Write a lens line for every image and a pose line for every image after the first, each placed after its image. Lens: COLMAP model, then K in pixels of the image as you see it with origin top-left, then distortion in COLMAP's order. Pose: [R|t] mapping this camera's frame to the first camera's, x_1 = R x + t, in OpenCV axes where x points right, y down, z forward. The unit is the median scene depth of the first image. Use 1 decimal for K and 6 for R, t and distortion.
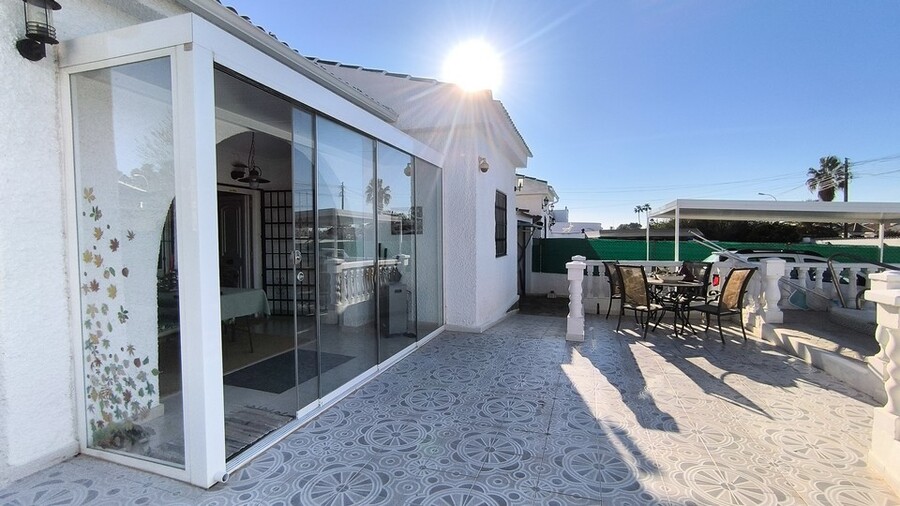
lens RADIAL K [[414.9, 0, 450.0], [0, 414.9, 253.0], [0, 0, 1]] dist [-0.003952, -0.000068]
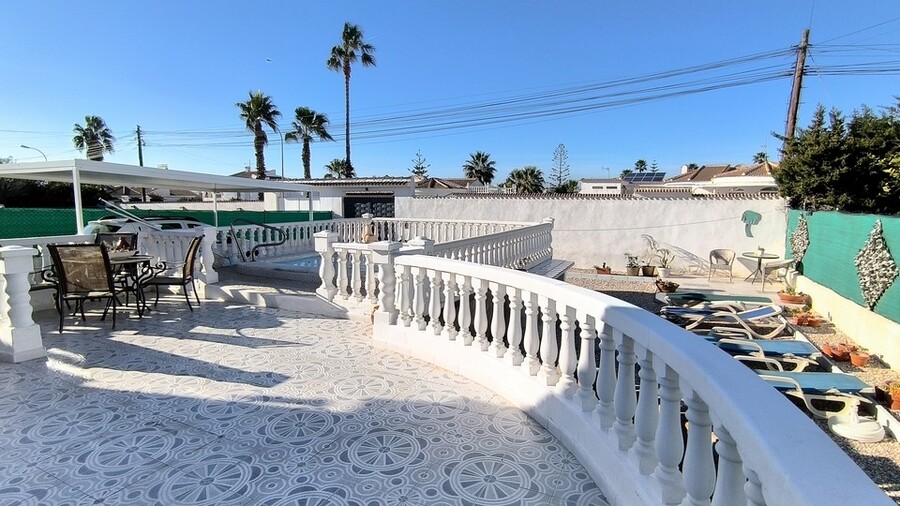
lens RADIAL K [[440.7, 0, 461.9], [0, 440.7, 251.5], [0, 0, 1]] dist [-0.037485, 0.023540]
pose [[0.113014, -0.109290, 0.987564, -0.354958], [0.025346, 0.993926, 0.107093, -0.030301], [-0.993270, 0.012928, 0.115098, 0.216174]]
